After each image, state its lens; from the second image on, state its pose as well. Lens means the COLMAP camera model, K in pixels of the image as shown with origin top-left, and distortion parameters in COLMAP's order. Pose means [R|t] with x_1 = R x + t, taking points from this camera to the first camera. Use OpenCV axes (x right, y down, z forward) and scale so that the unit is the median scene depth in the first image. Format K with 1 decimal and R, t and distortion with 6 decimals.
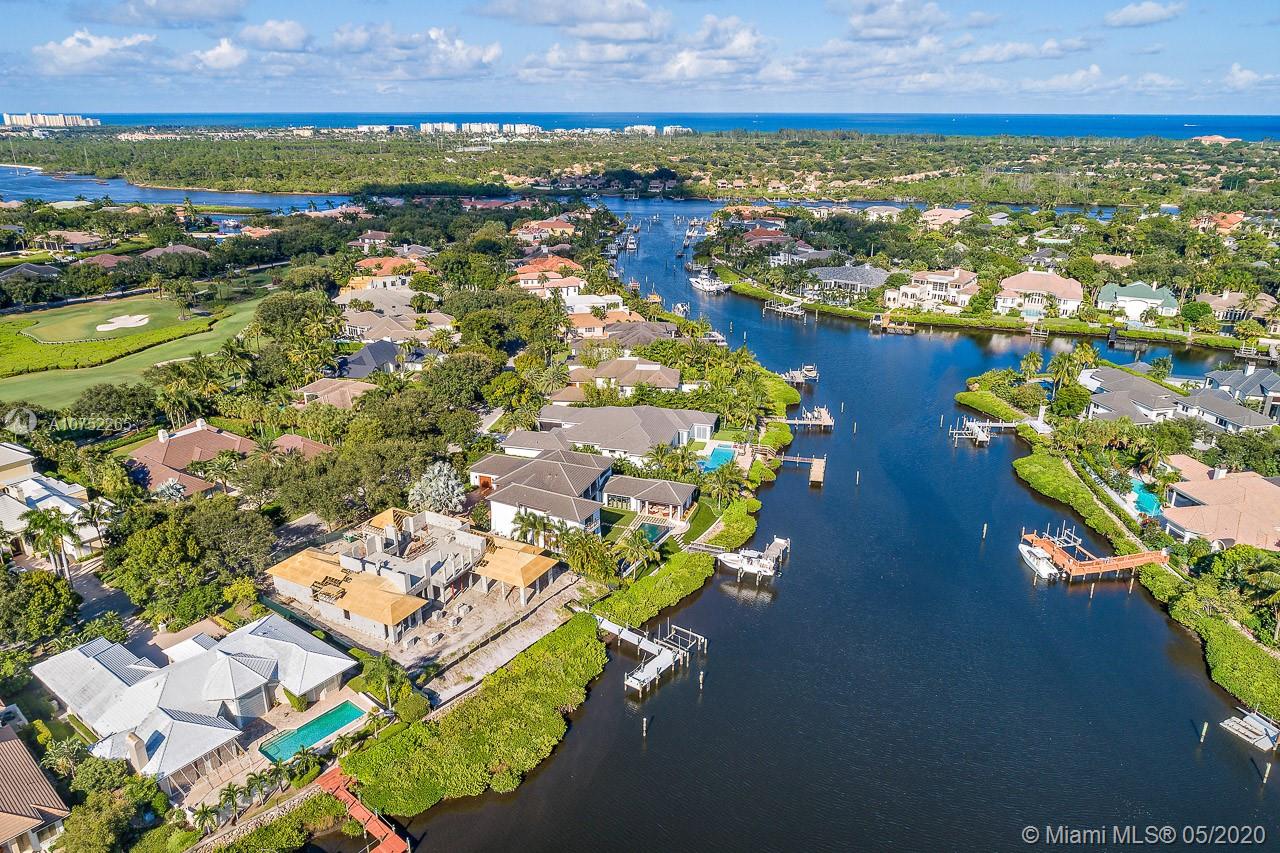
lens RADIAL K [[898.4, 0, 656.3], [0, 898.4, 354.9], [0, 0, 1]] dist [-0.012348, 0.007270]
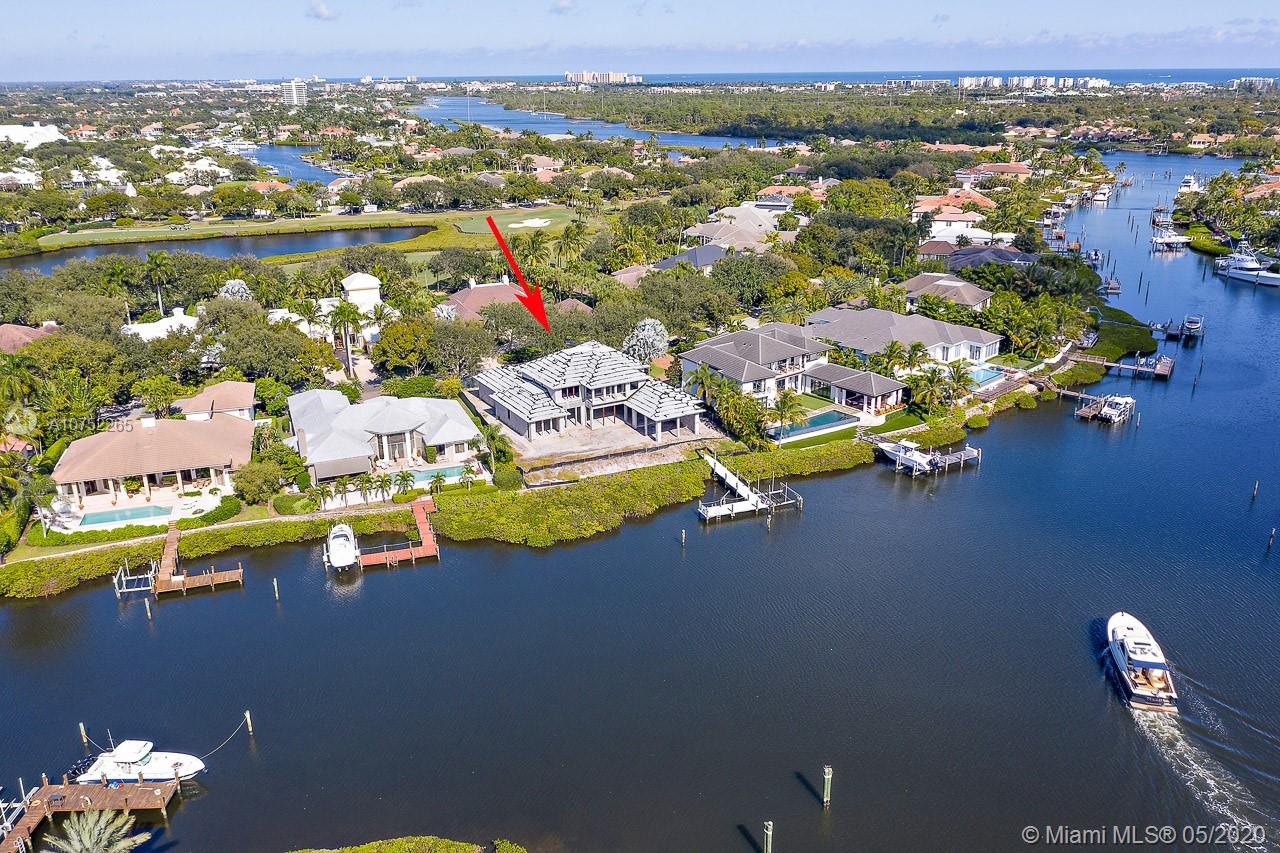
lens RADIAL K [[1032.2, 0, 644.7], [0, 1032.2, 431.2], [0, 0, 1]] dist [-0.010336, 0.003009]
pose [[0.852836, 0.168196, -0.494349, 0.107094], [-0.132948, 0.985446, 0.105927, 0.036645], [0.504971, -0.024616, 0.862785, -0.007760]]
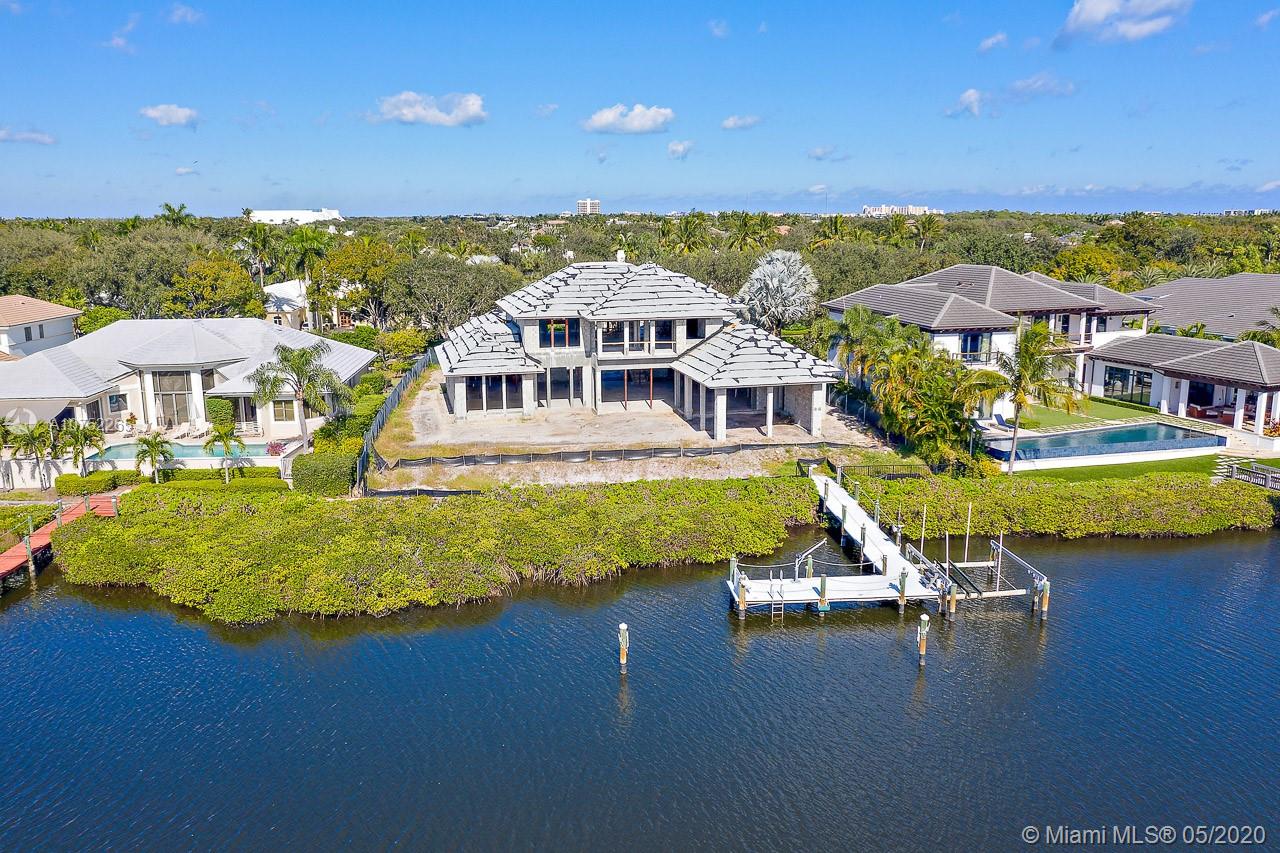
lens RADIAL K [[1032.2, 0, 633.4], [0, 1032.2, 433.8], [0, 0, 1]] dist [-0.010336, 0.003009]
pose [[0.666618, 0.156561, -0.728772, 0.051289], [-0.199799, 0.979447, 0.027654, 0.068694], [0.718123, 0.127173, 0.684198, 0.155000]]
